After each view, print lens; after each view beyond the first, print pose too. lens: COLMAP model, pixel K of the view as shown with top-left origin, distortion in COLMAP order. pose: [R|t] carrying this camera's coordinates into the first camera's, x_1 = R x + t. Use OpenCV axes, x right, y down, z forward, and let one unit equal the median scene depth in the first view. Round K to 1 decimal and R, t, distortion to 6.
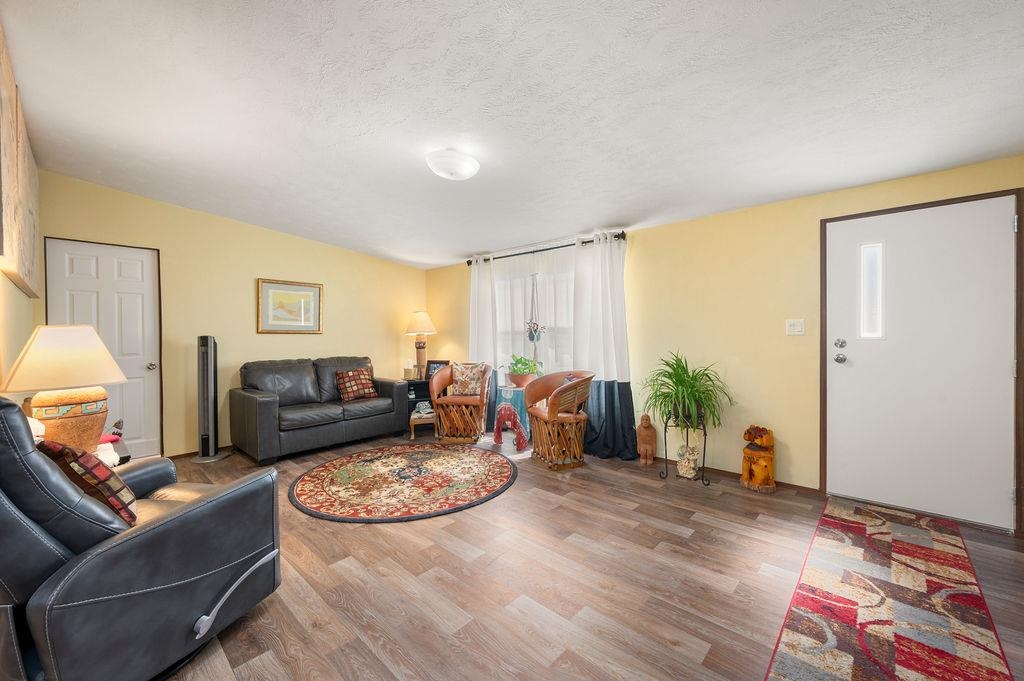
lens RADIAL K [[408.2, 0, 511.9], [0, 408.2, 326.6], [0, 0, 1]] dist [-0.000766, -0.000111]
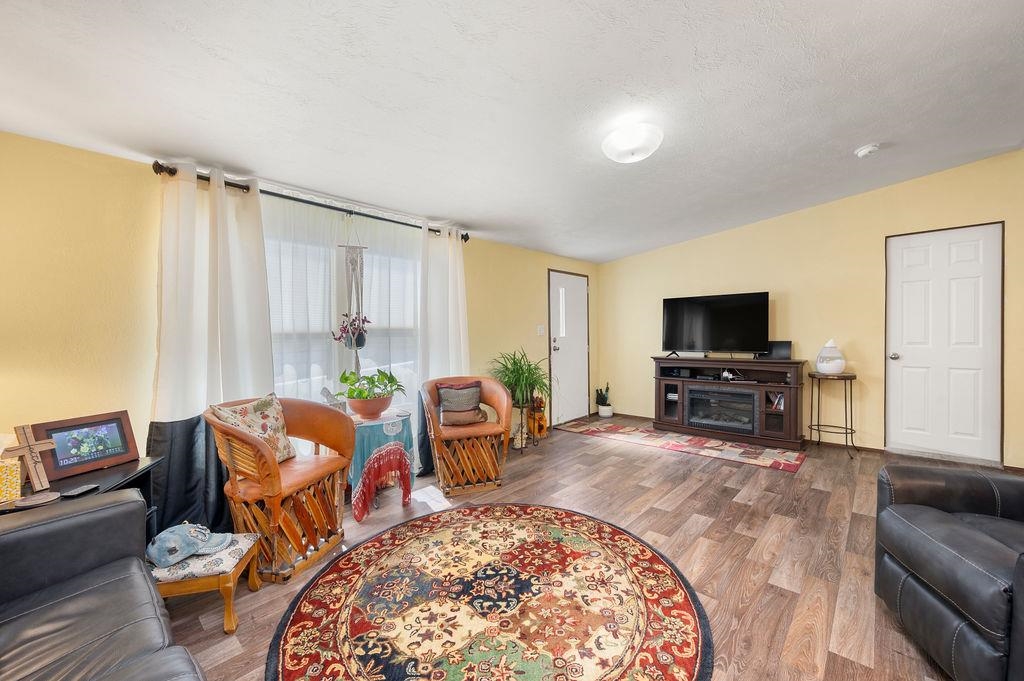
lens RADIAL K [[402.5, 0, 519.0], [0, 402.5, 333.9], [0, 0, 1]] dist [-0.000851, -0.000032]
pose [[-0.016589, 0.009866, 0.999814, -0.853038], [-0.000092, 0.999951, -0.009869, 0.027592], [-0.999862, -0.000256, -0.016587, 1.056611]]
